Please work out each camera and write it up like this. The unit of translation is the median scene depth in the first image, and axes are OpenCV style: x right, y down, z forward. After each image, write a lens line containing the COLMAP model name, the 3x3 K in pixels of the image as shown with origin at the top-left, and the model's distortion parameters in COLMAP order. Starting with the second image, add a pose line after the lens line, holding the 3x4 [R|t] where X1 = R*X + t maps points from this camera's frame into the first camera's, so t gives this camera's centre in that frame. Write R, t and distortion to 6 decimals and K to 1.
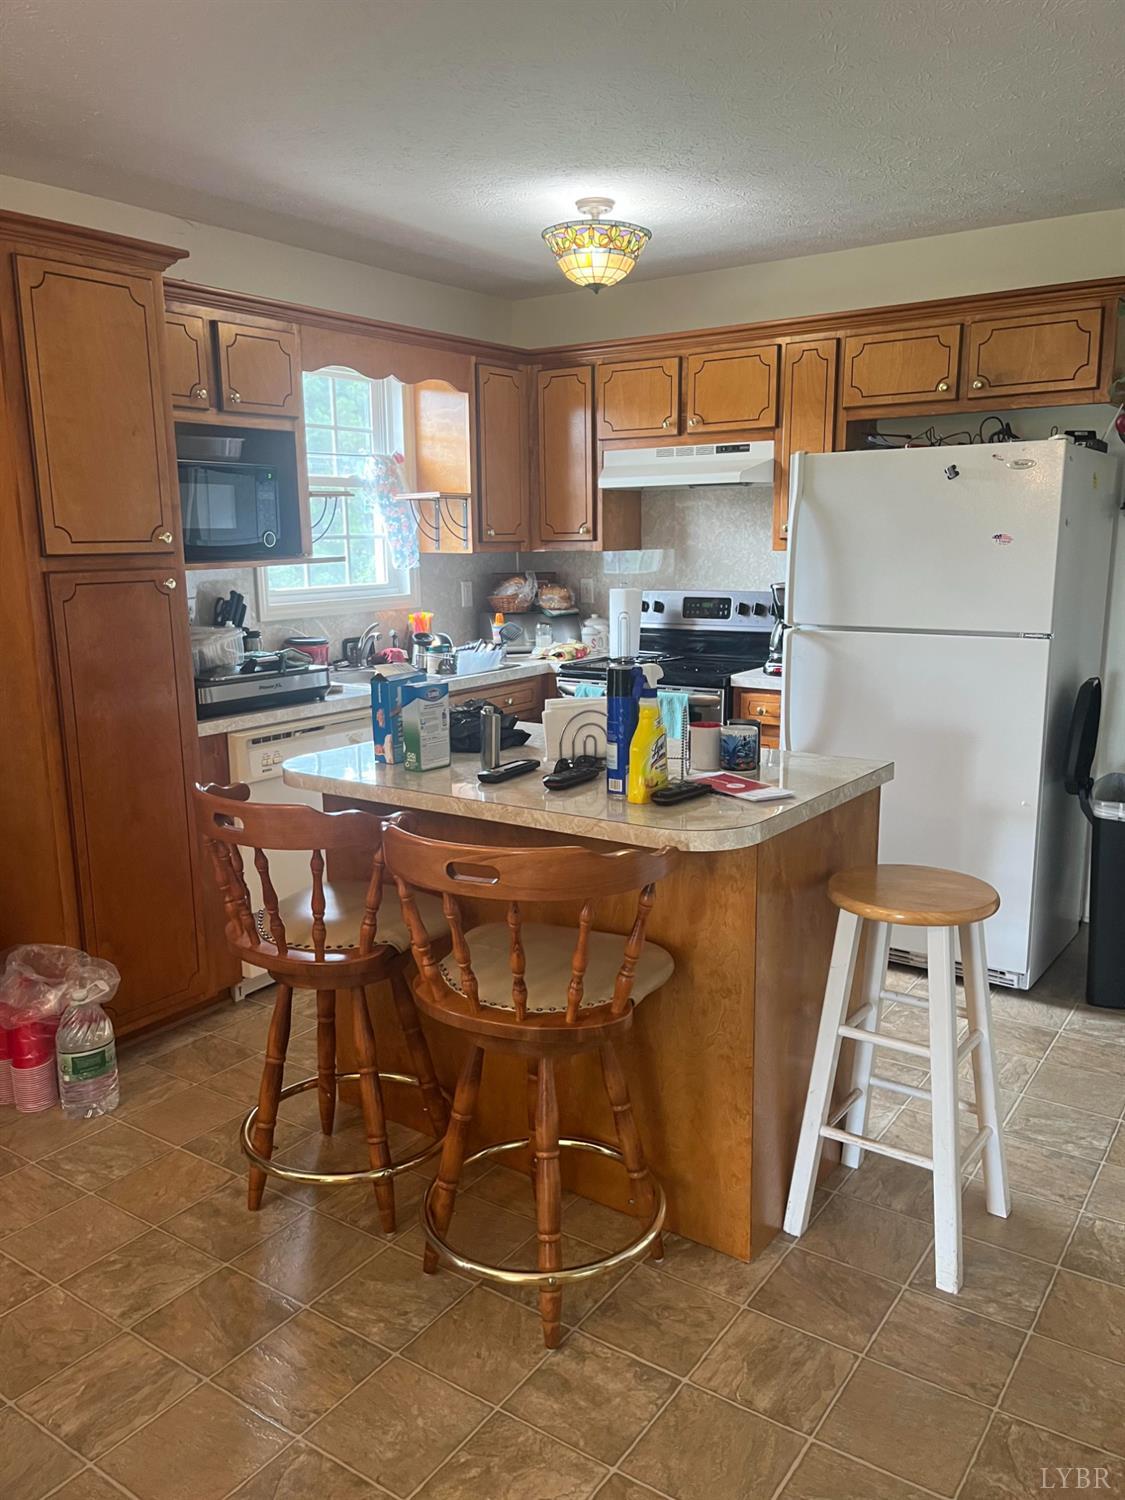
lens RADIAL K [[1146.2, 0, 552.0], [0, 1146.2, 752.9], [0, 0, 1]] dist [0.007000, -0.009718]
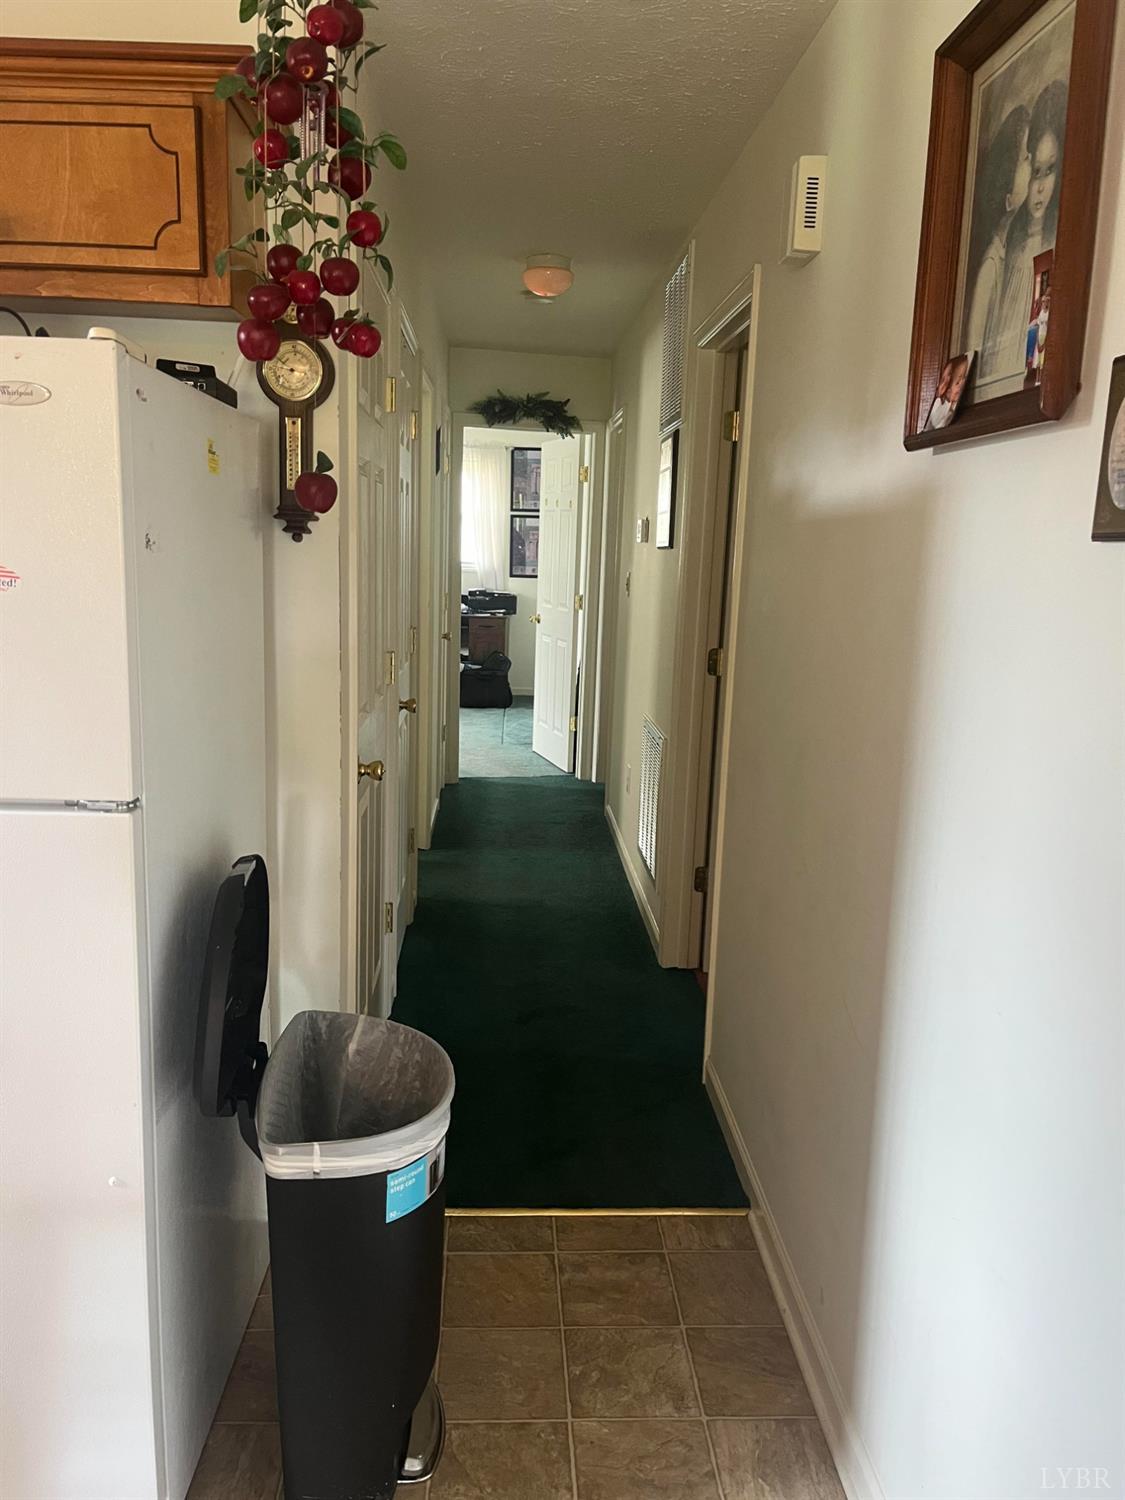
lens RADIAL K [[1146.2, 0, 558.4], [0, 1146.2, 755.8], [0, 0, 1]] dist [0.007000, -0.009718]
pose [[0.788047, -0.079797, 0.610421, 0.279965], [0.085513, 0.996140, 0.019824, -0.105258], [-0.609647, 0.036577, 0.791829, 0.524888]]
